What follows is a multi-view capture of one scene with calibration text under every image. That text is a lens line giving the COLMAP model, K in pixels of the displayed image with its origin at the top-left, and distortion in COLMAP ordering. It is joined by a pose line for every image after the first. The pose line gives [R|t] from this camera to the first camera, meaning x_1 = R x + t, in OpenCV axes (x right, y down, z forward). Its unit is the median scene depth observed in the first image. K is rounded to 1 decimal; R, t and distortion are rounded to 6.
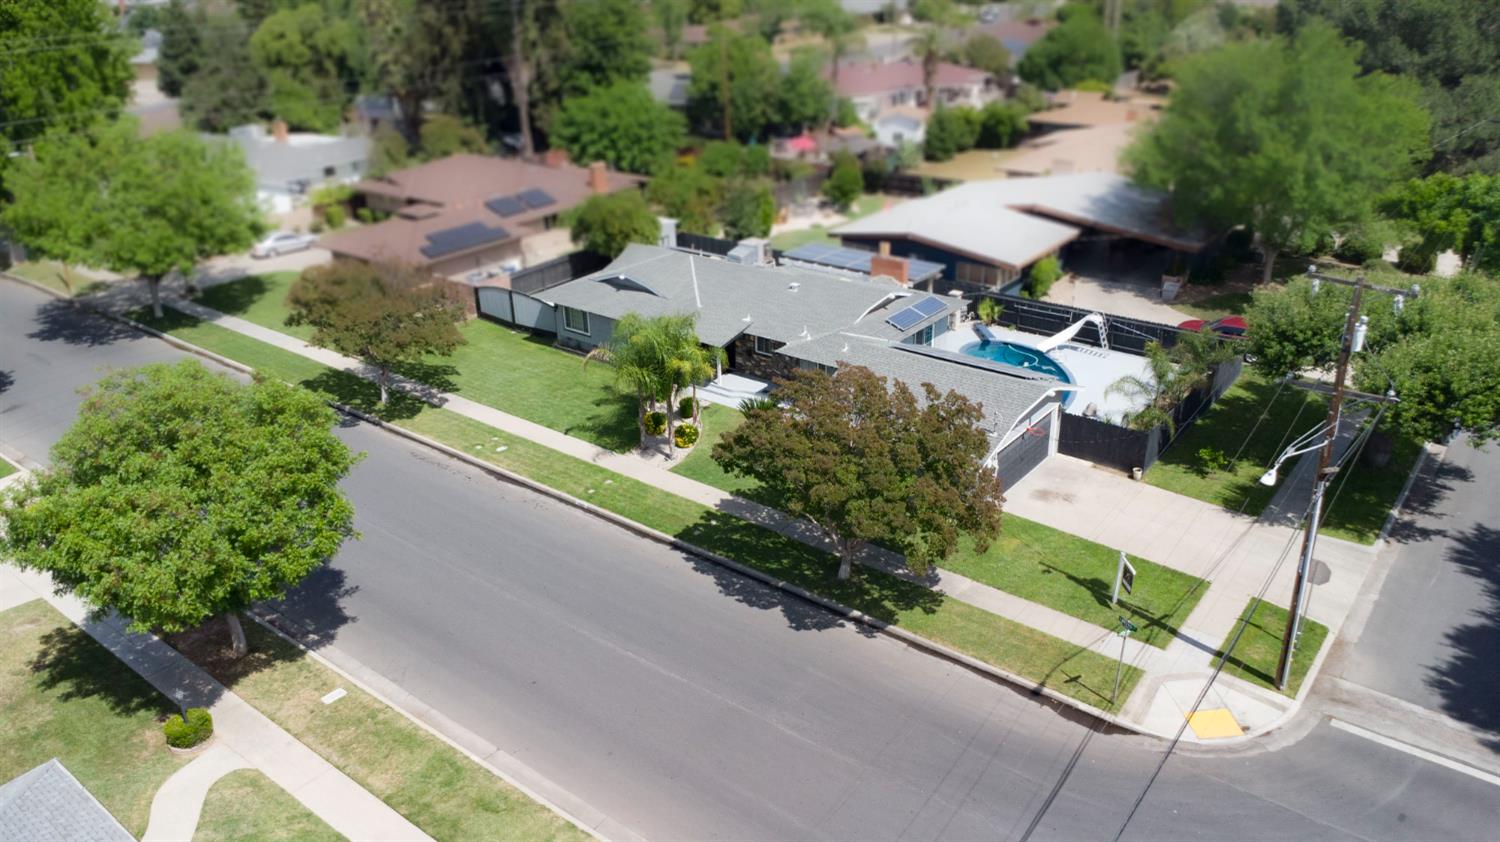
lens RADIAL K [[1104.0, 0, 750.0], [0, 1104.0, 421.0], [0, 0, 1]] dist [-0.000978, -0.000410]
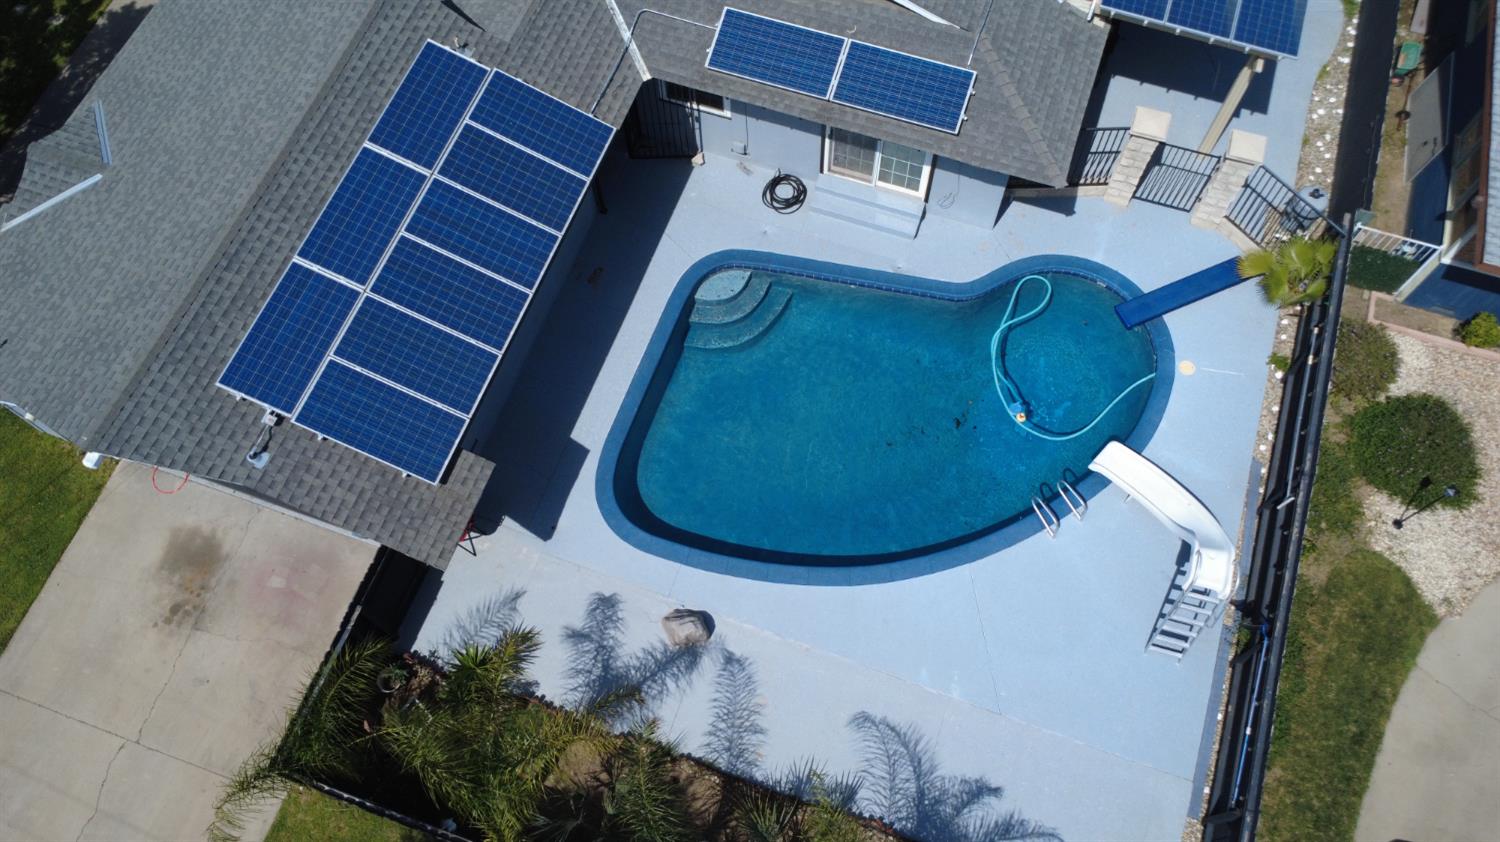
lens RADIAL K [[1135.8, 0, 750.0], [0, 1135.8, 421.0], [0, 0, 1]] dist [-0.003776, 0.000582]
pose [[0.323189, 0.870345, -0.371548, 0.405604], [-0.394789, 0.480822, 0.782913, -0.339001], [0.860053, -0.106346, 0.498999, 0.882951]]
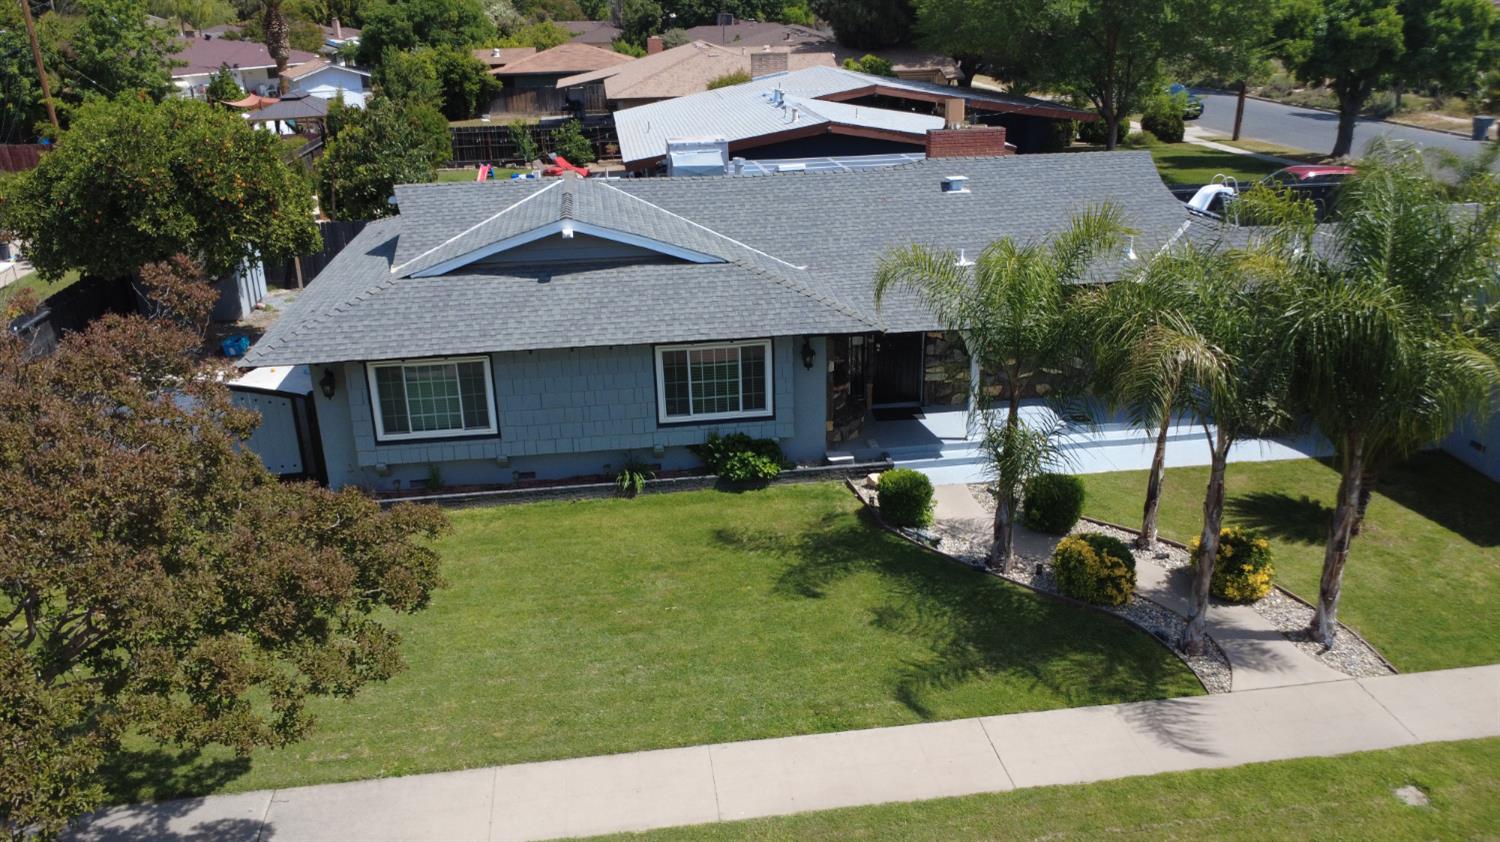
lens RADIAL K [[1135.8, 0, 750.0], [0, 1135.8, 421.0], [0, 0, 1]] dist [-0.003776, 0.000582]
pose [[0.695126, -0.249394, 0.674242, -0.384107], [0.303206, 0.952103, 0.039574, -0.086070], [-0.651818, 0.176926, 0.737449, 0.851888]]
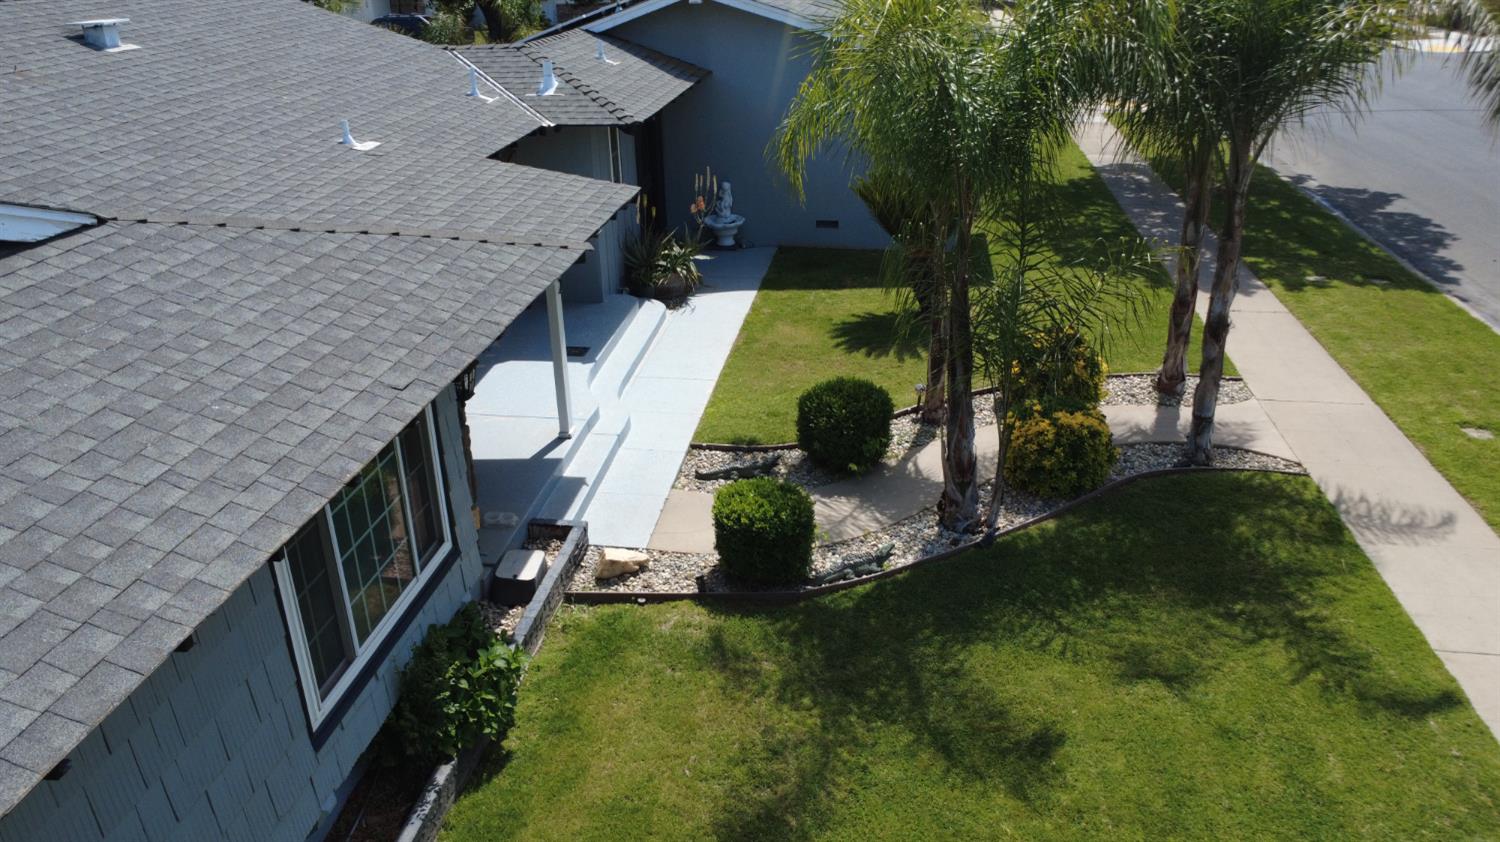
lens RADIAL K [[1104.0, 0, 750.0], [0, 1104.0, 421.0], [0, 0, 1]] dist [-0.000978, -0.000410]
pose [[-0.504857, -0.317742, 0.802596, -0.240406], [0.394528, 0.742054, 0.541944, -0.151280], [-0.767768, 0.590251, -0.249273, 1.148314]]
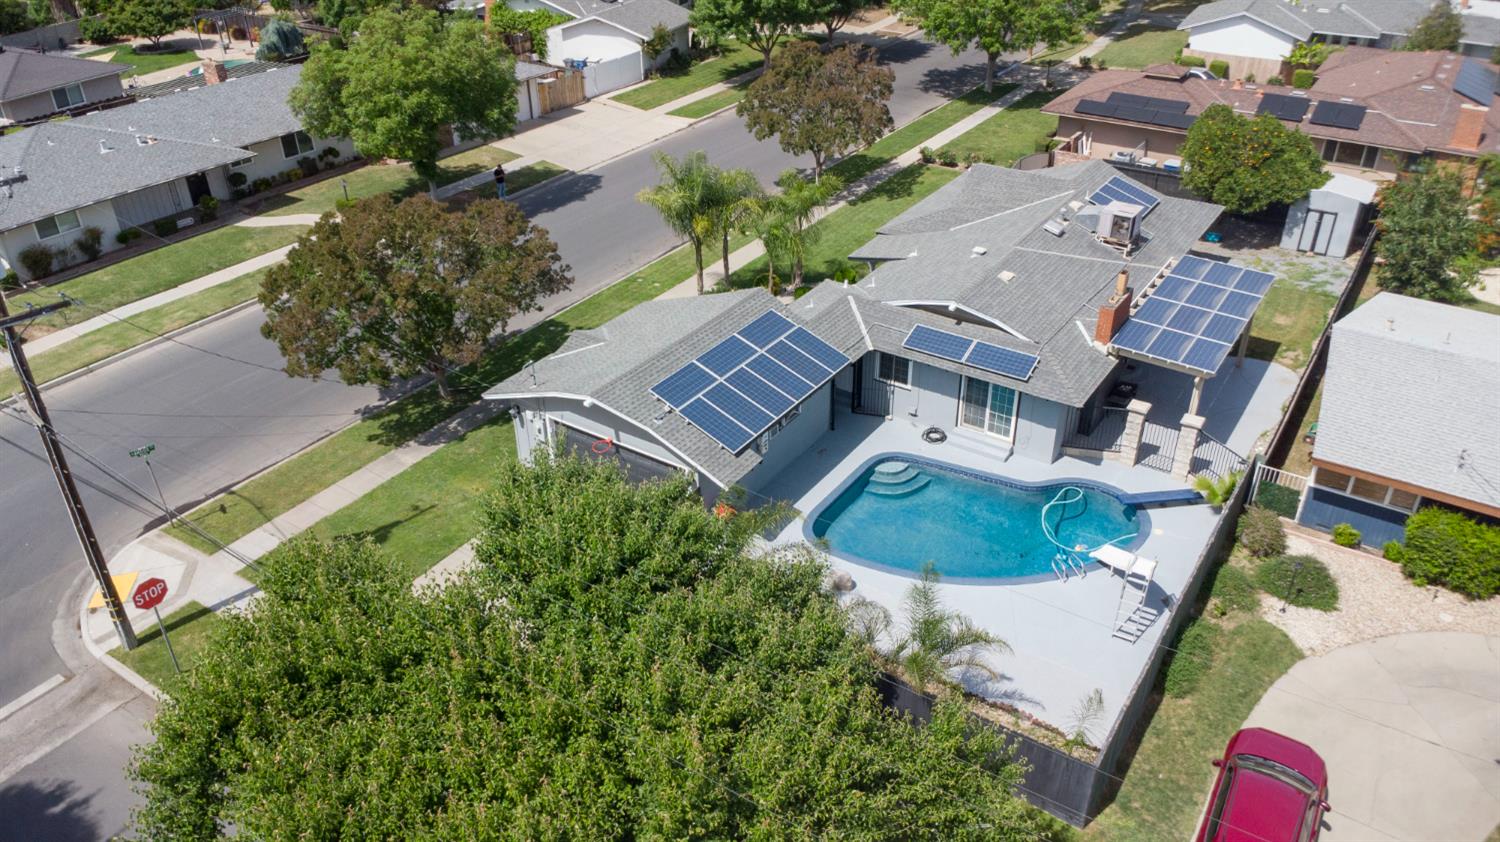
lens RADIAL K [[1093.1, 0, 750.0], [0, 1093.1, 421.0], [0, 0, 1]] dist [0.006365, 0.001146]
pose [[0.076930, 0.539027, -0.838768, 0.790573], [-0.416936, 0.781566, 0.464026, -0.347494], [0.905675, 0.314015, 0.284866, 0.789152]]
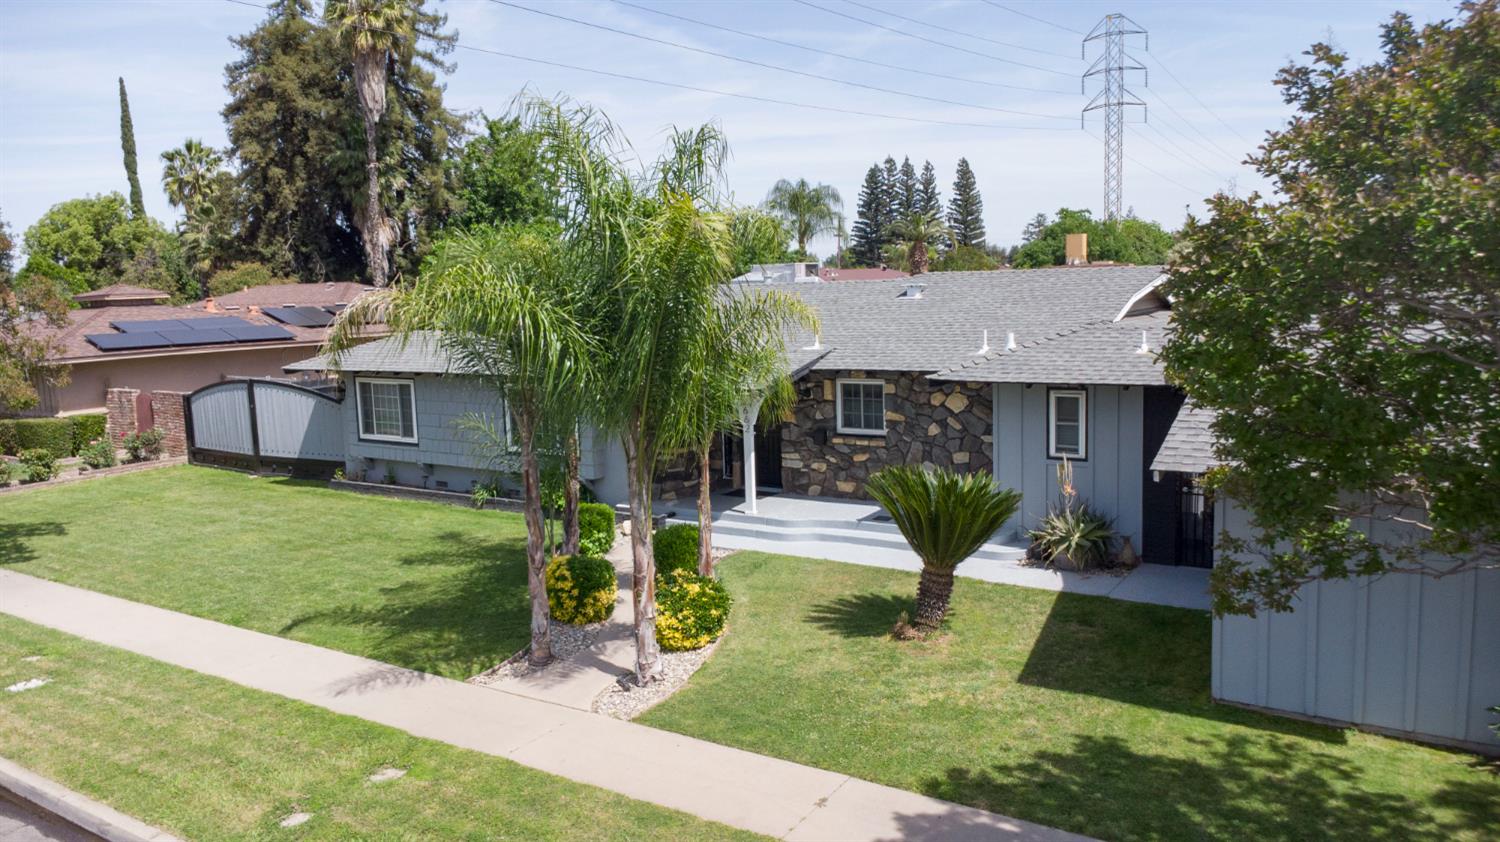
lens RADIAL K [[1086.9, 0, 780.8], [0, 1086.9, 420.0], [0, 0, 1]] dist [-0.005788, -0.003767]
pose [[0.993144, -0.015257, 0.115897, -0.067189], [0.049658, 0.952607, -0.300123, 0.054279], [-0.105825, 0.303821, 0.946834, 0.718081]]
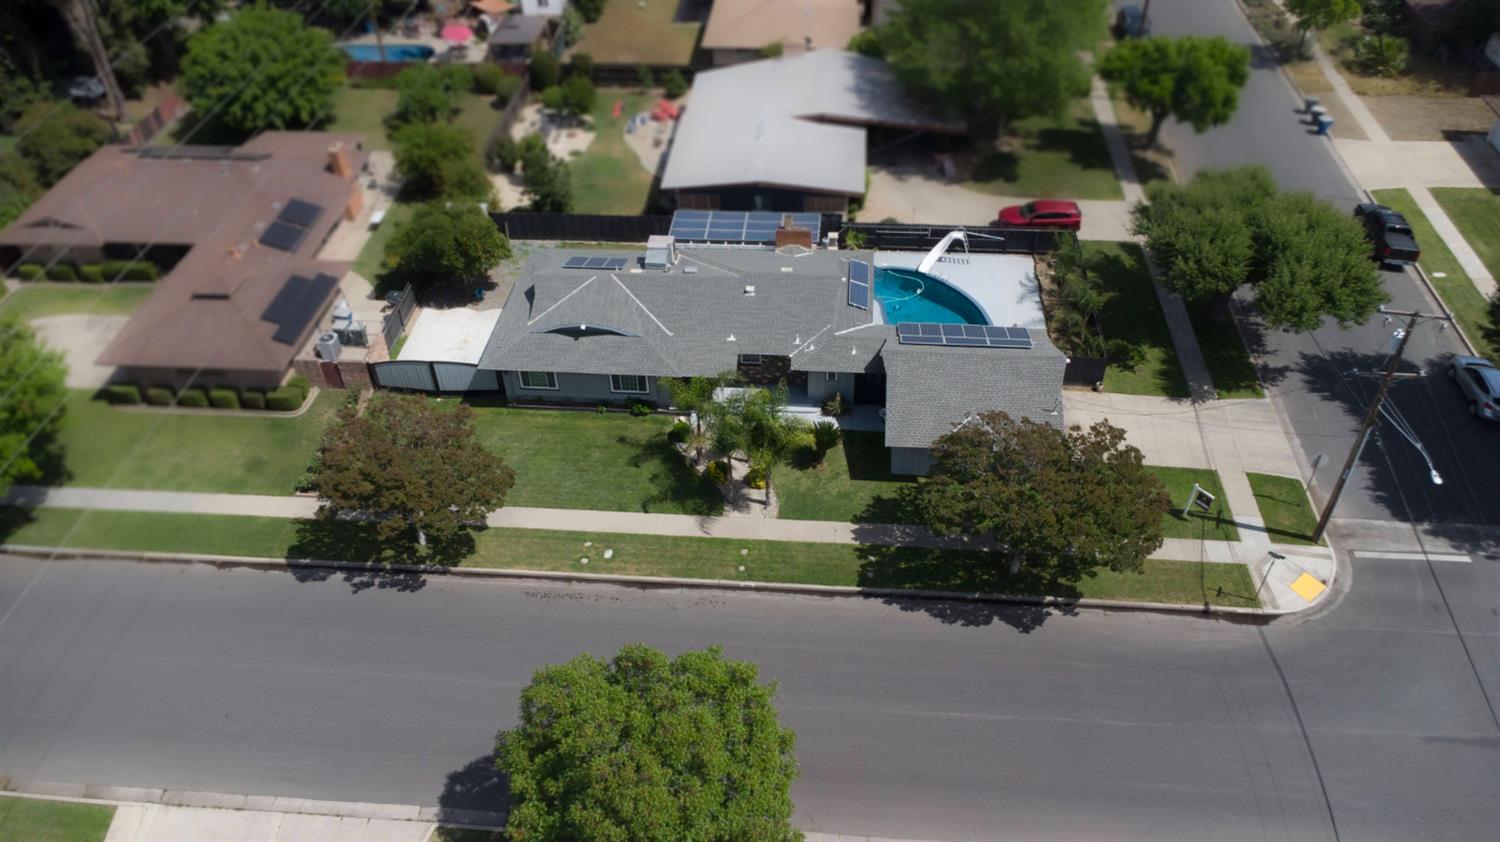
lens RADIAL K [[1093.1, 0, 750.0], [0, 1093.1, 421.0], [0, 0, 1]] dist [0.006365, 0.001146]
pose [[0.835135, -0.353722, 0.421224, -0.511940], [0.228724, 0.919776, 0.318901, -0.390866], [-0.500234, -0.169981, 0.849042, 0.098298]]
